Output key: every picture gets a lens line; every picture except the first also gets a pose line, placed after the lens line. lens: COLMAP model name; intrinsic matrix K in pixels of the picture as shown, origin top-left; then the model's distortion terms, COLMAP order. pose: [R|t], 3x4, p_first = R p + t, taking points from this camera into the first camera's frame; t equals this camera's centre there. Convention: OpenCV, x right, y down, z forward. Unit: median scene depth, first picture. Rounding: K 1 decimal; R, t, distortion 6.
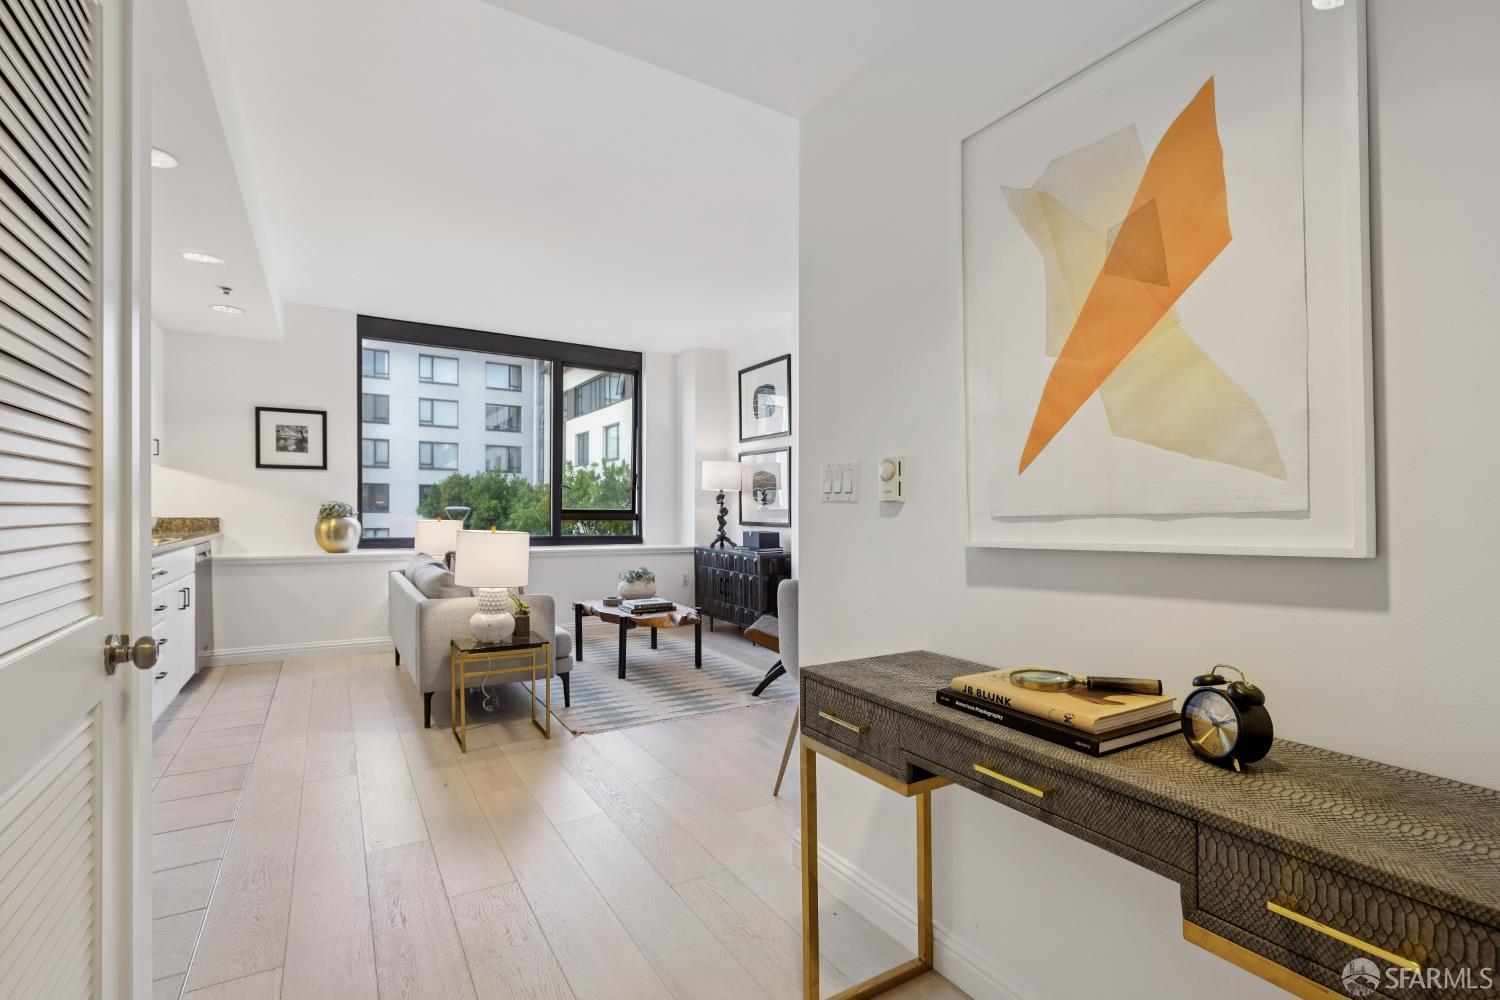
lens RADIAL K [[685.2, 0, 751.7], [0, 685.2, 522.1], [0, 0, 1]] dist [-0.013714, -0.000895]
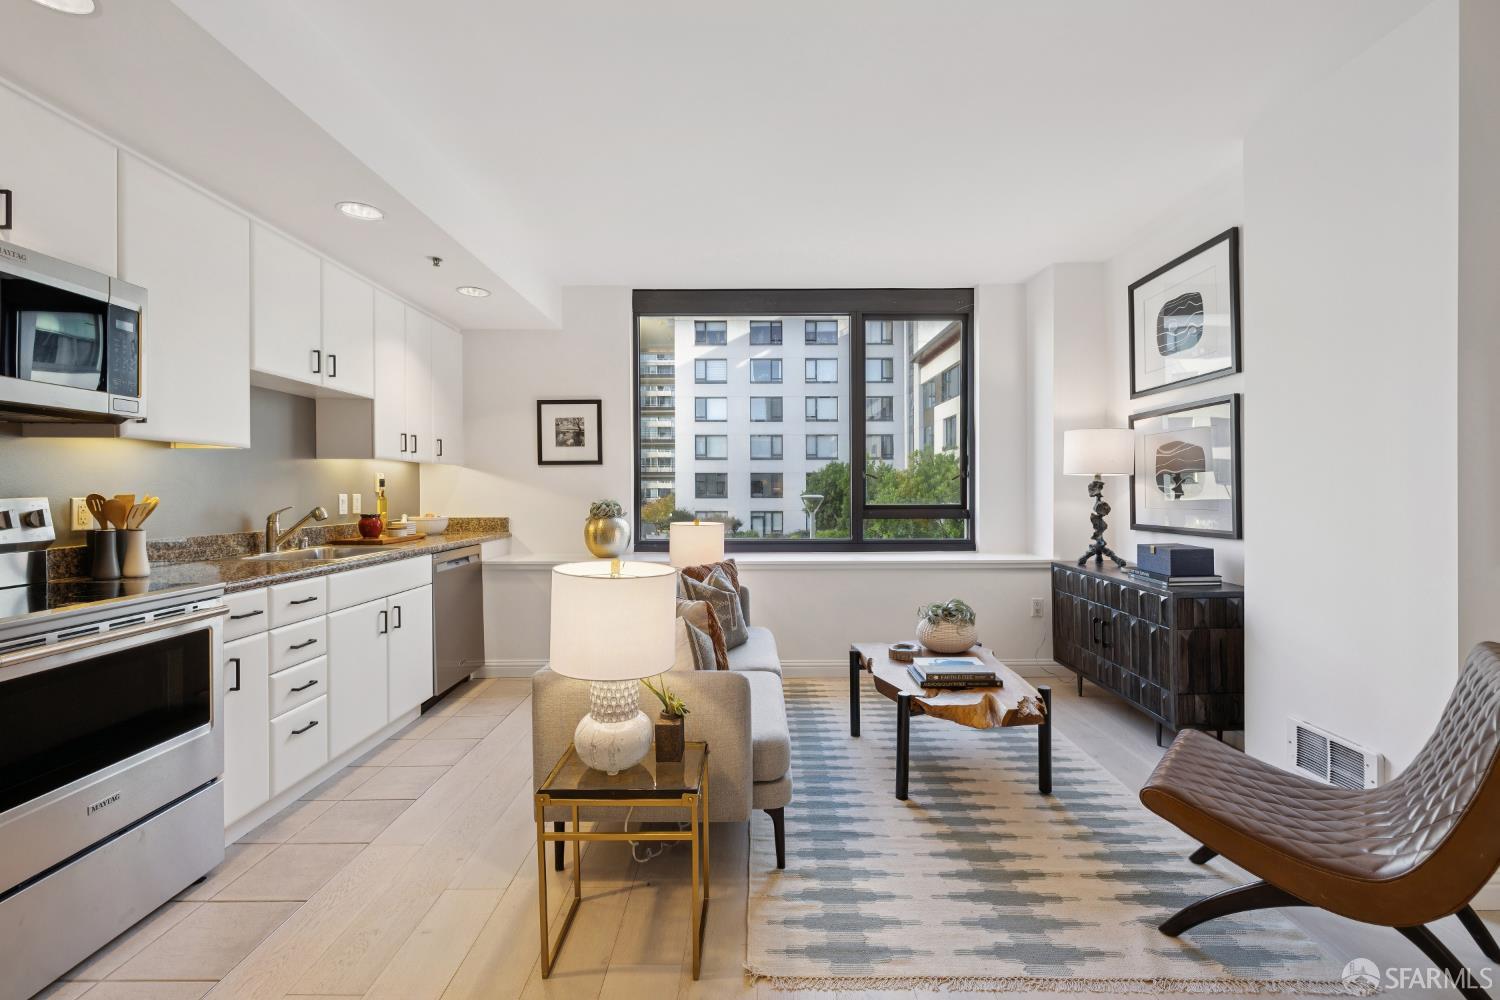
lens RADIAL K [[632.2, 0, 747.1], [0, 632.2, 498.9], [0, 0, 1]] dist [-0.002941, -0.000196]
pose [[0.844728, -0.004097, -0.535181, -0.006339], [0.000725, 0.999979, -0.006512, -0.025234], [0.535196, 0.005113, 0.844713, 0.394351]]
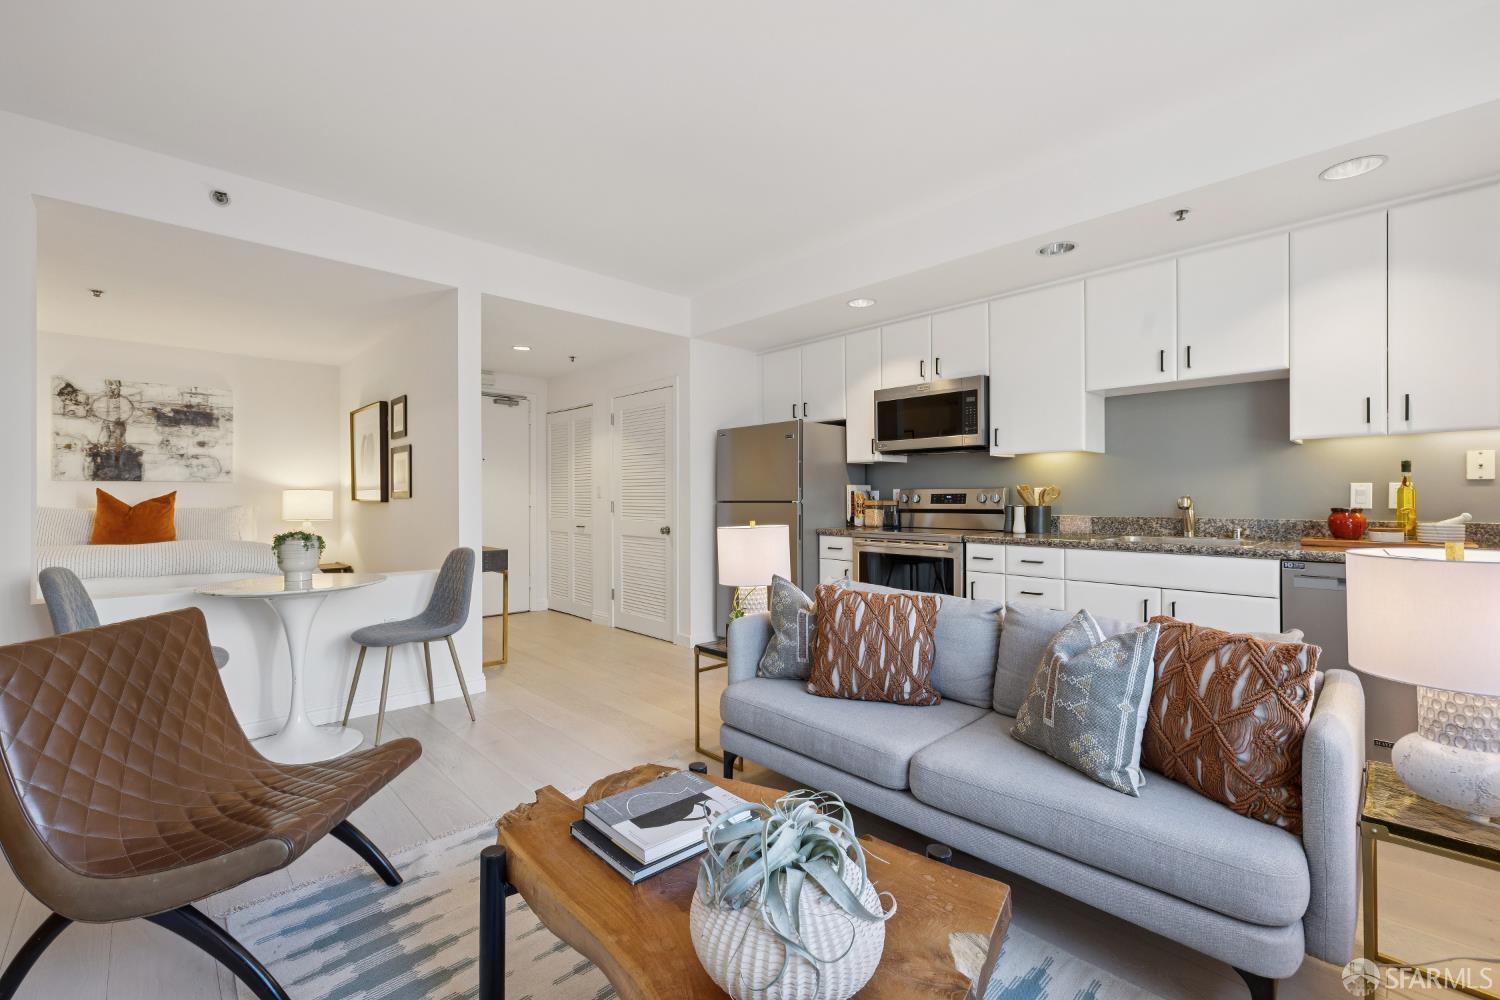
lens RADIAL K [[632.2, 0, 744.3], [0, 632.2, 500.7], [0, 0, 1]] dist [-0.002941, -0.000196]
pose [[-0.979848, -0.006291, -0.199647, -0.117722], [-0.010836, 0.999706, 0.021684, -0.026157], [0.199452, 0.023411, -0.979628, 1.178453]]
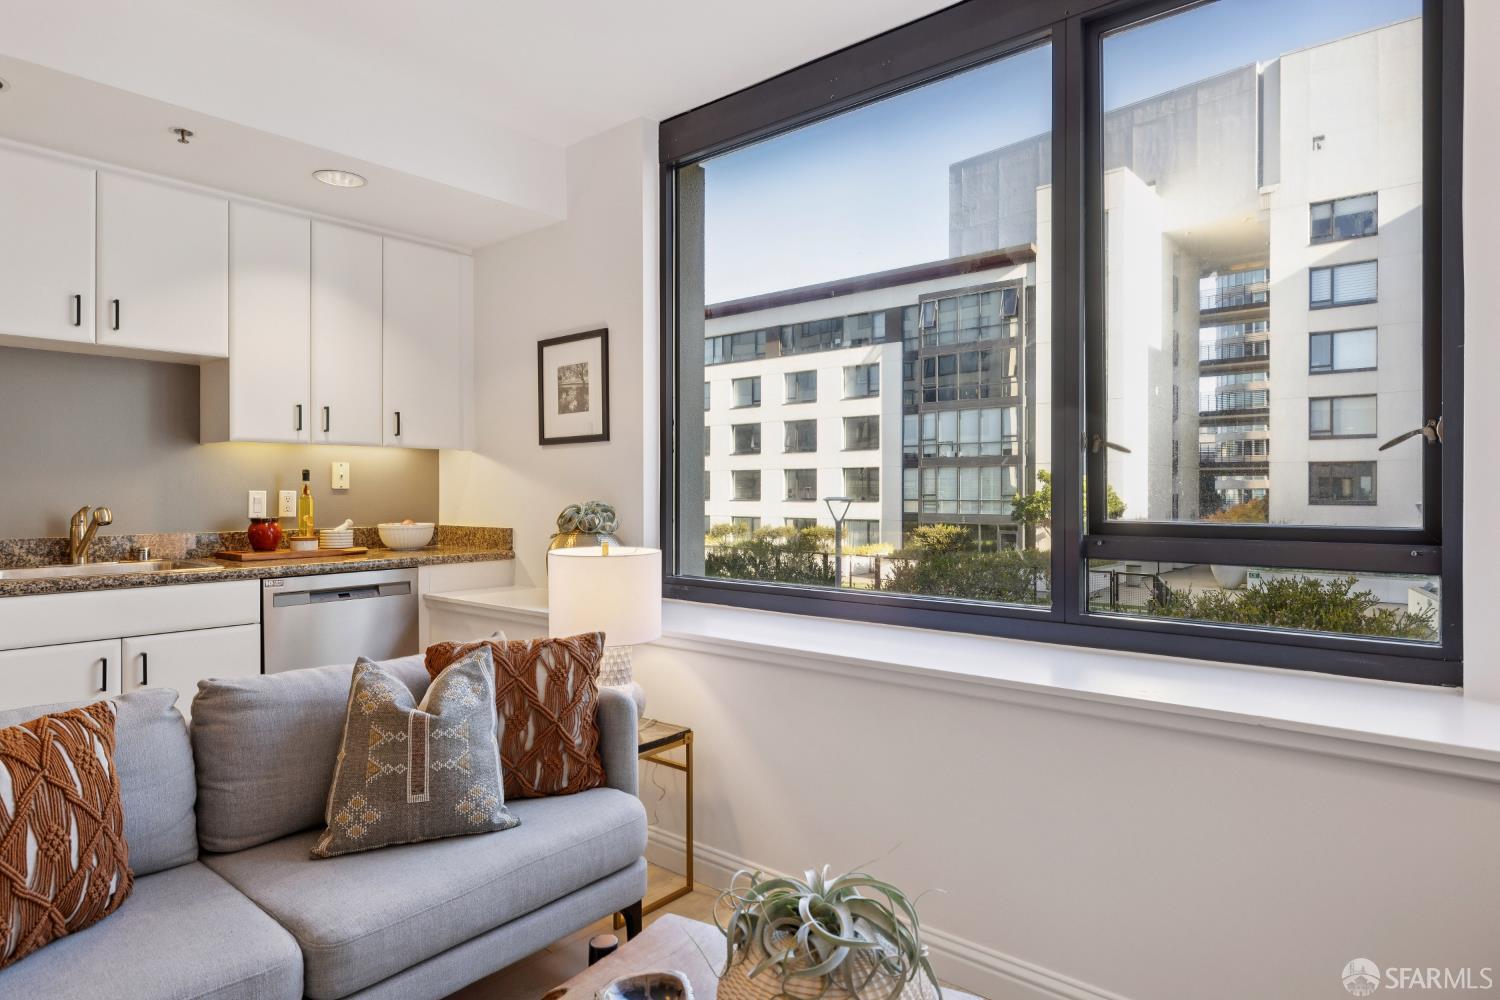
lens RADIAL K [[865.3, 0, 737.4], [0, 865.3, 500.7], [0, 0, 1]] dist [-0.000140, -0.001845]
pose [[0.295912, -0.000900, -0.955215, 0.041451], [-0.013685, 0.999893, -0.005181, -0.028972], [0.955117, 0.014606, 0.295868, 0.912002]]
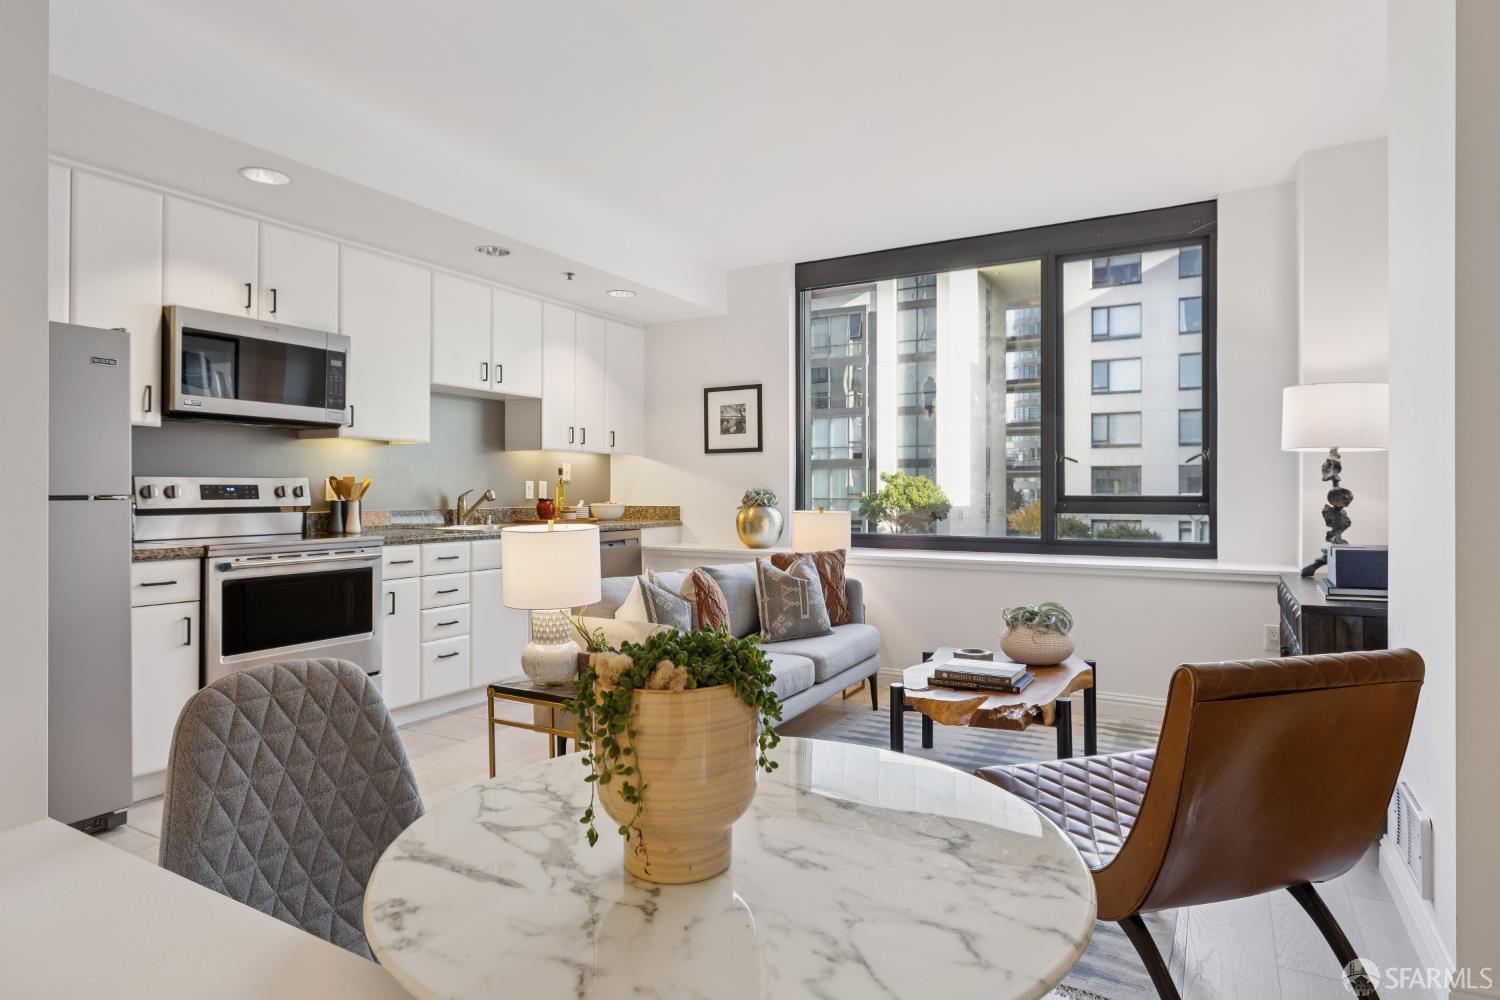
lens RADIAL K [[828.0, 0, 735.6], [0, 828.0, 497.1], [0, 0, 1]] dist [-0.008194, 0.005096]
pose [[0.466454, -0.004907, -0.884532, 0.300392], [-0.011332, 0.999869, -0.011522, -0.006222], [0.884473, 0.015398, 0.466337, 0.485035]]
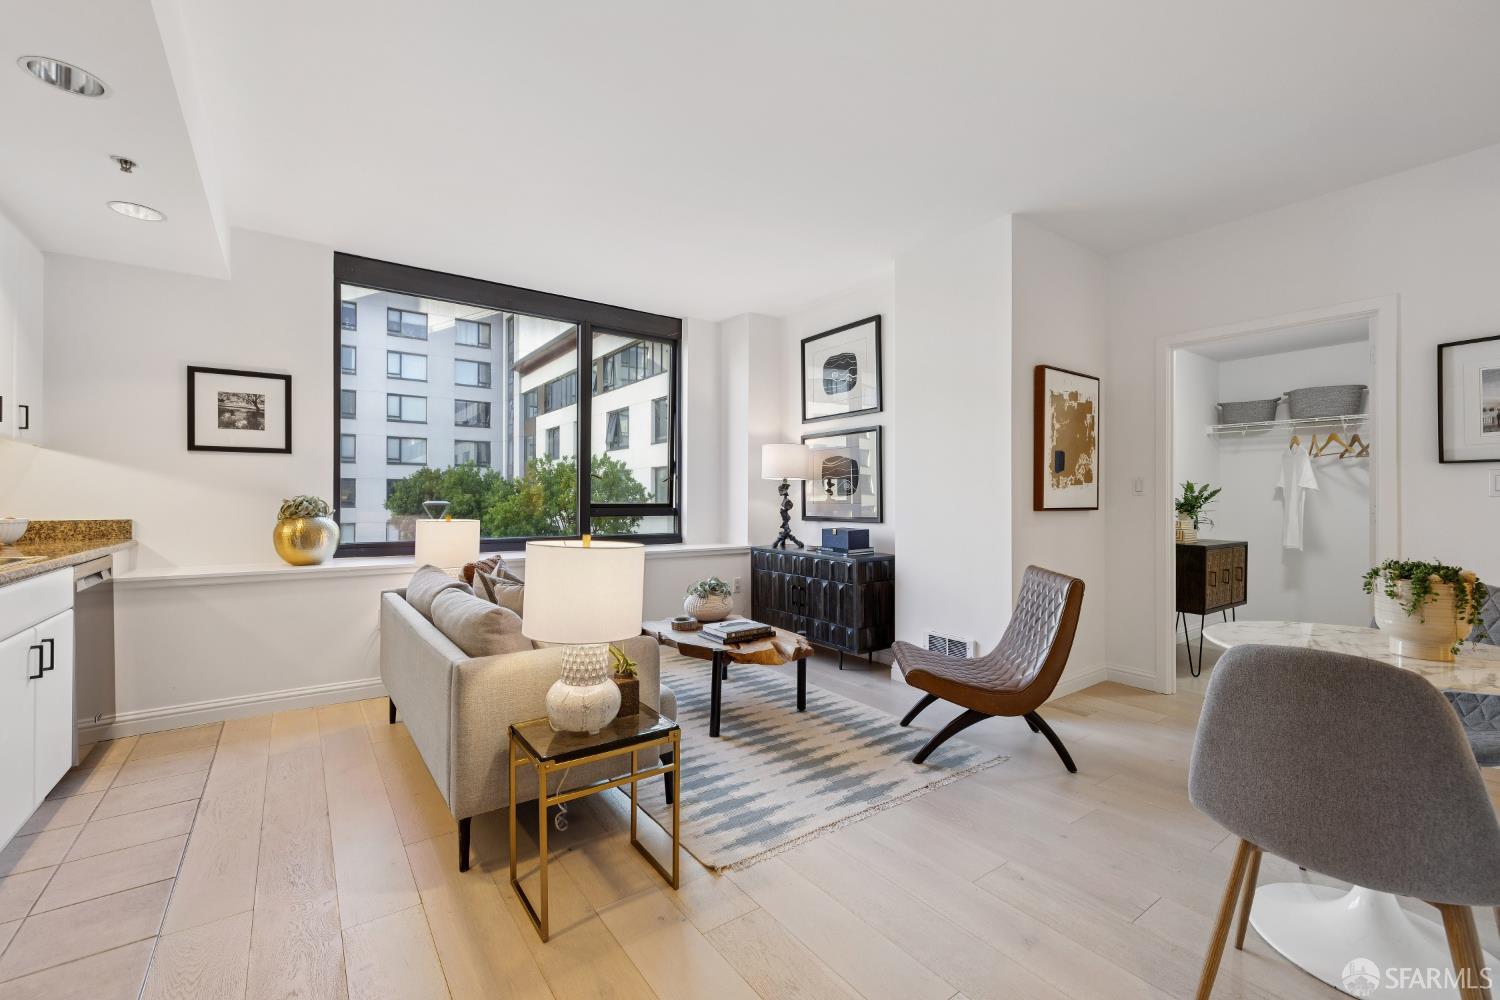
lens RADIAL K [[632.2, 0, 747.2], [0, 632.2, 498.3], [0, 0, 1]] dist [-0.002941, -0.000196]
pose [[0.997587, -0.007356, 0.069030, -0.172798], [0.008903, 0.999716, -0.022125, -0.007800], [-0.068847, 0.022686, 0.997369, 0.276482]]
